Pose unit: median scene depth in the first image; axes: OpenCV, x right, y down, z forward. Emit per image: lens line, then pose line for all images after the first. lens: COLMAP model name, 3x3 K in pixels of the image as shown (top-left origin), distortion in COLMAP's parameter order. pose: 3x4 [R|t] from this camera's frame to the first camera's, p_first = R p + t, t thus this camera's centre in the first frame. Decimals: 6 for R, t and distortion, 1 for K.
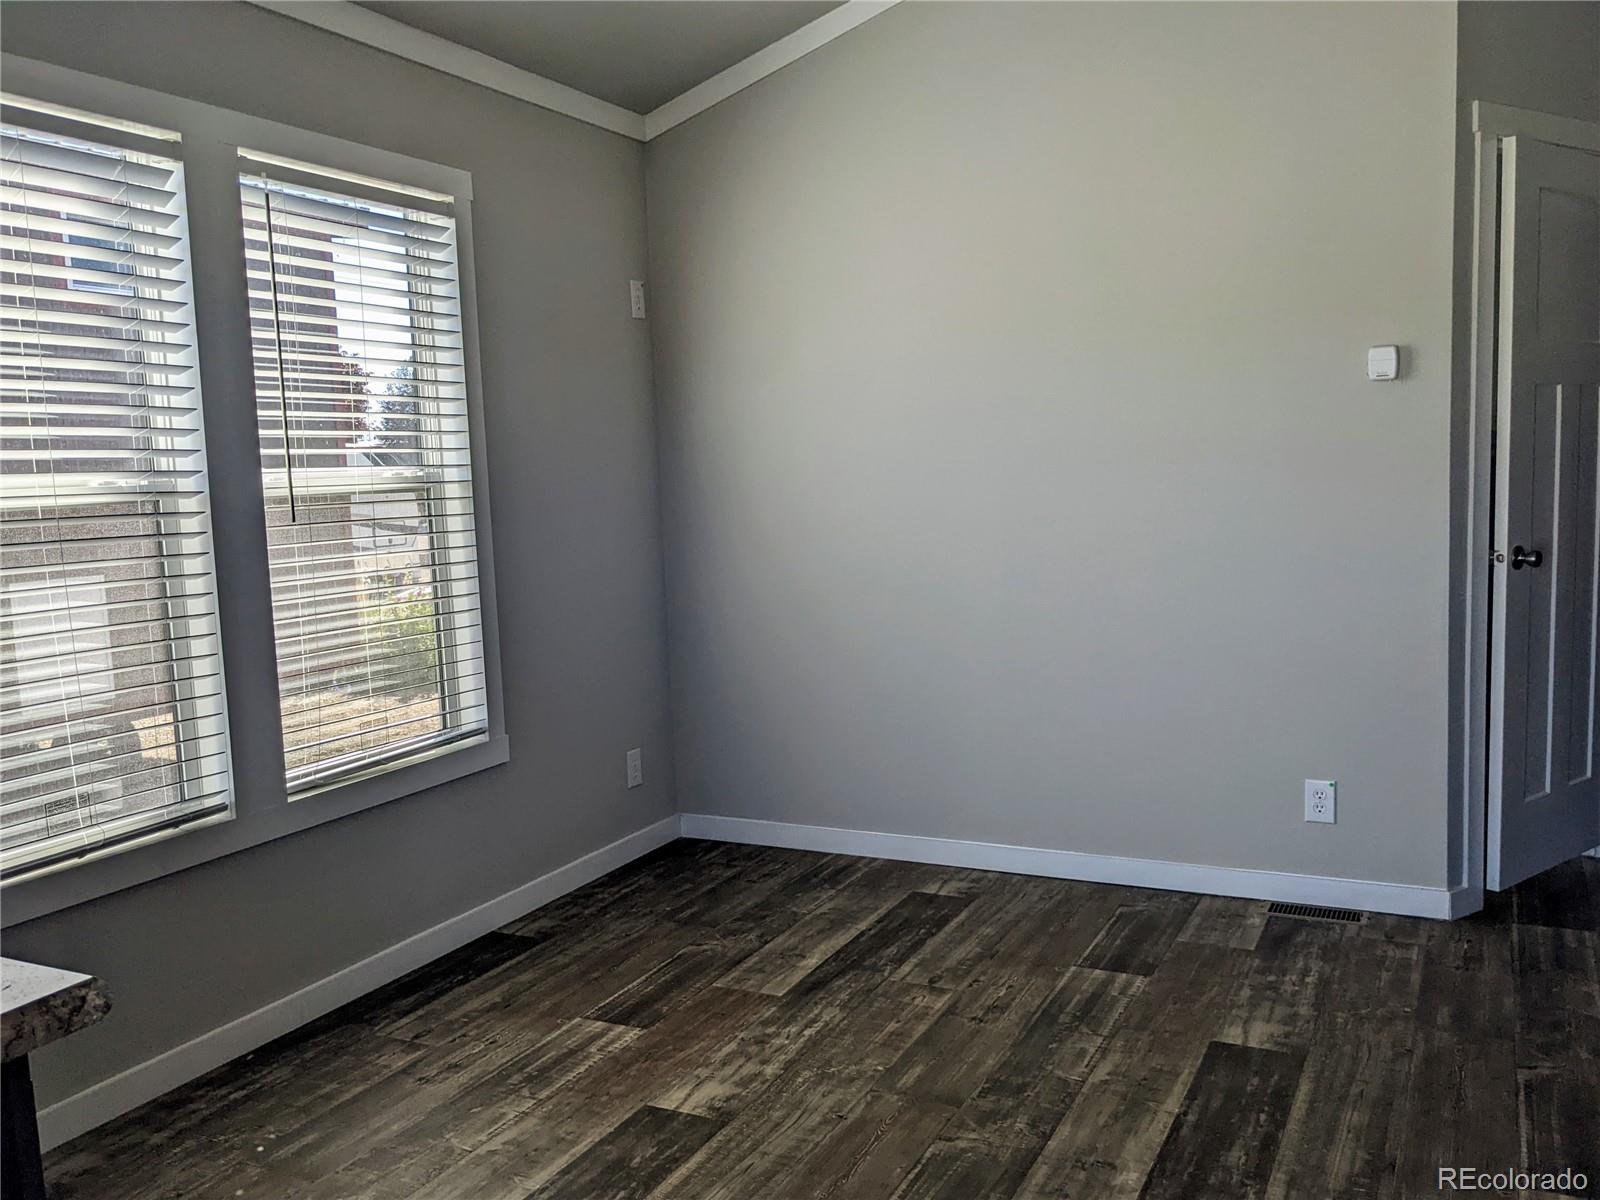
lens RADIAL K [[1248.6, 0, 789.5], [0, 1248.6, 599.3], [0, 0, 1]] dist [-0.015084, -0.031304]
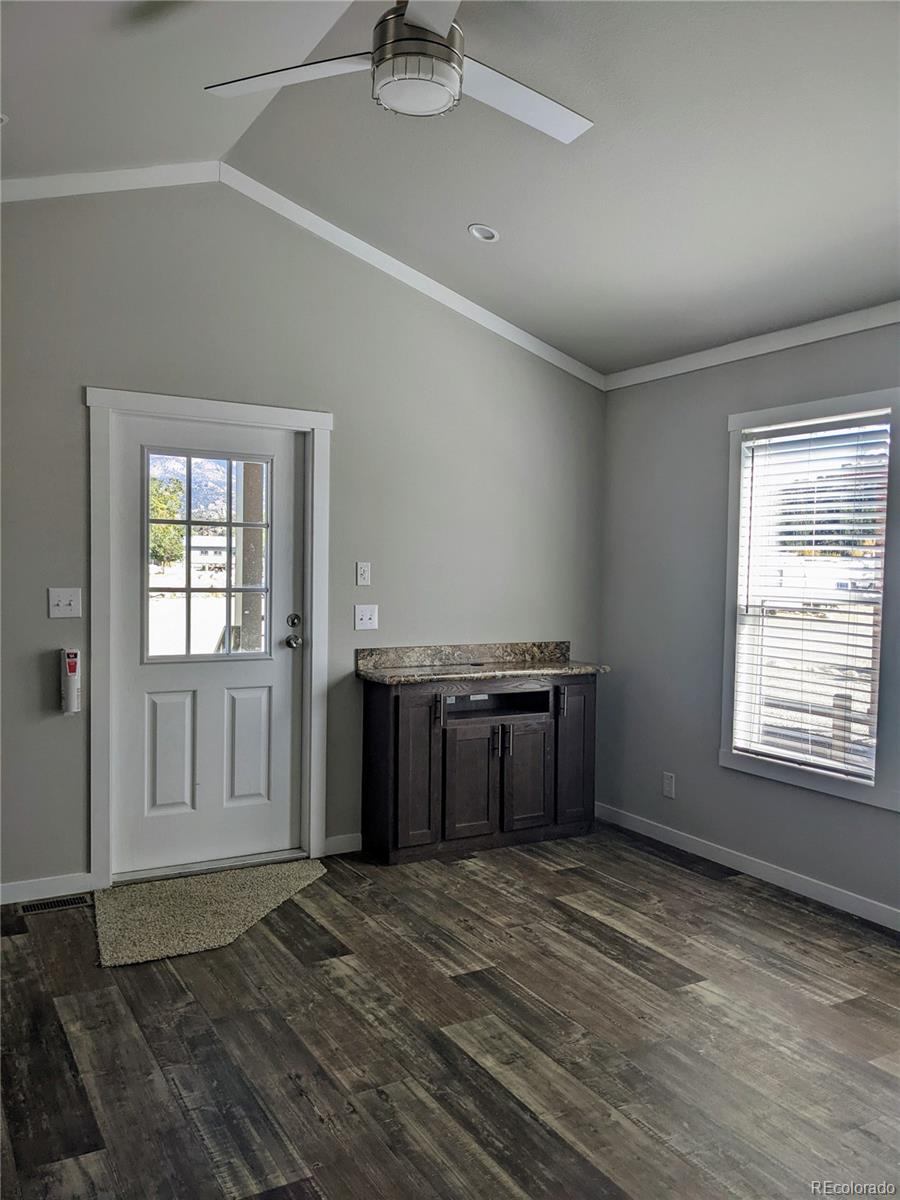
lens RADIAL K [[936.4, 0, 445.6], [0, 936.4, 598.7], [0, 0, 1]] dist [-0.015084, -0.031304]
pose [[-0.496889, 0.066247, -0.865282, 1.151002], [-0.099027, 0.986241, 0.132375, -0.239324], [0.862146, 0.151462, -0.483492, 1.434757]]
